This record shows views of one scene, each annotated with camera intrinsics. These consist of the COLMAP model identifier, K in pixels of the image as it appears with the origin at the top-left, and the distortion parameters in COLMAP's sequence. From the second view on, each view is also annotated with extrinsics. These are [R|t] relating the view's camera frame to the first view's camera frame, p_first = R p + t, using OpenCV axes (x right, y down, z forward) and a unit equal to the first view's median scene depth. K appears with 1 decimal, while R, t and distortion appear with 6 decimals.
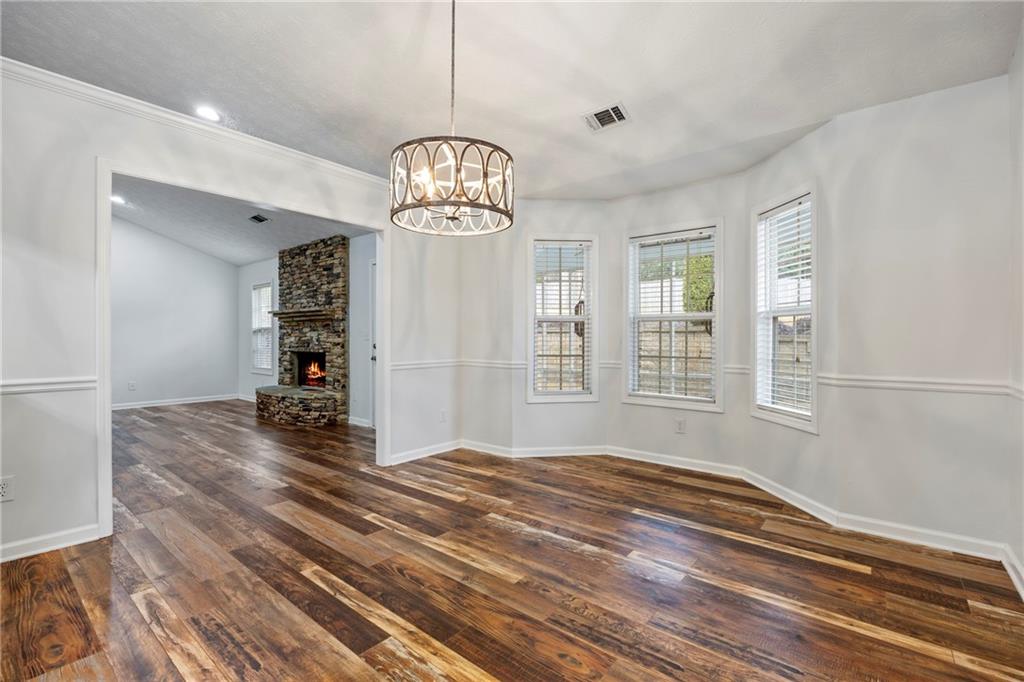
lens RADIAL K [[452.1, 0, 508.5], [0, 452.1, 336.6], [0, 0, 1]] dist [-0.012664, 0.000141]
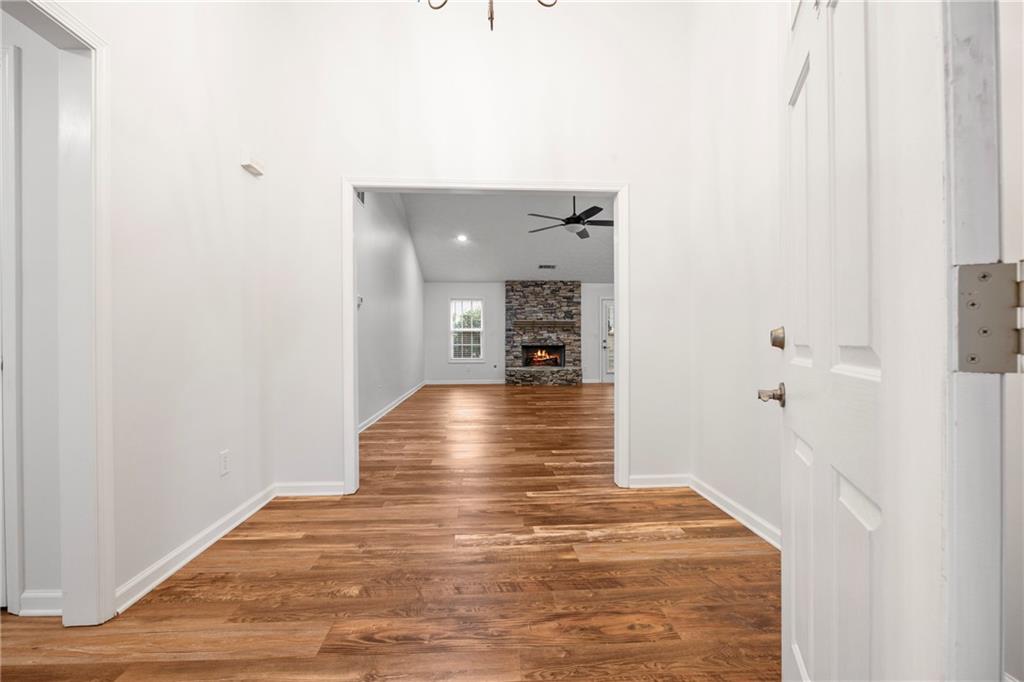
lens RADIAL K [[452.1, 0, 508.5], [0, 452.1, 336.6], [0, 0, 1]] dist [-0.012664, 0.000141]
pose [[0.736824, 0.001488, 0.676083, -1.749938], [0.000009, 0.999998, -0.002211, 0.005451], [-0.676085, 0.001635, 0.736822, -0.155828]]
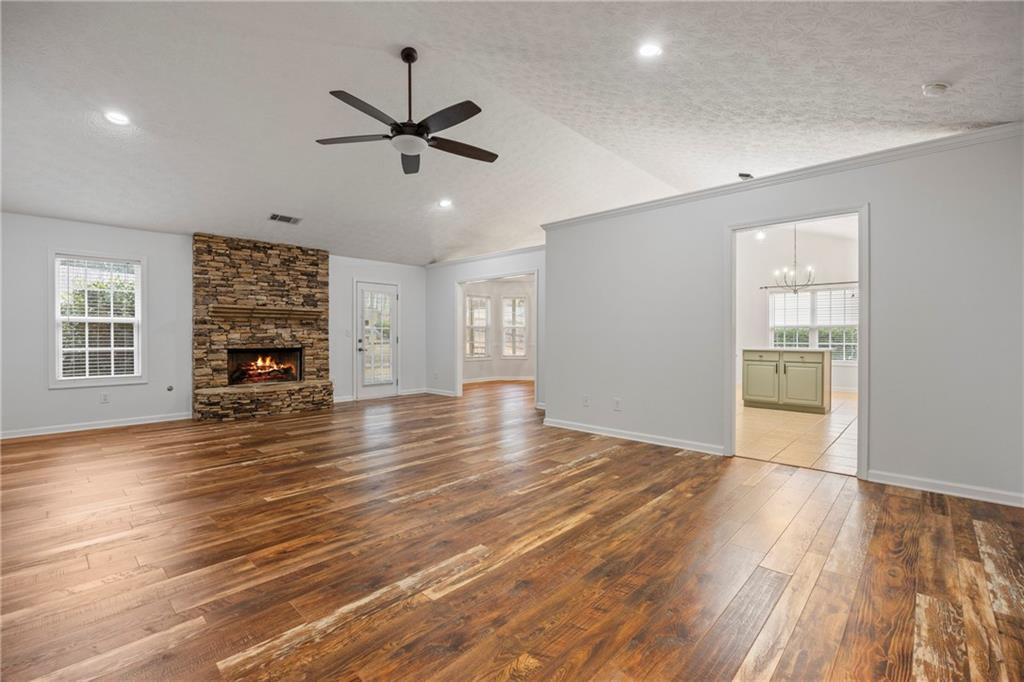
lens RADIAL K [[452.1, 0, 508.5], [0, 452.1, 336.6], [0, 0, 1]] dist [-0.012664, 0.000141]
pose [[0.072829, -0.002040, 0.997342, -1.488006], [-0.003596, 0.999991, 0.002308, 0.003310], [-0.997338, -0.003754, 0.072821, 0.397704]]
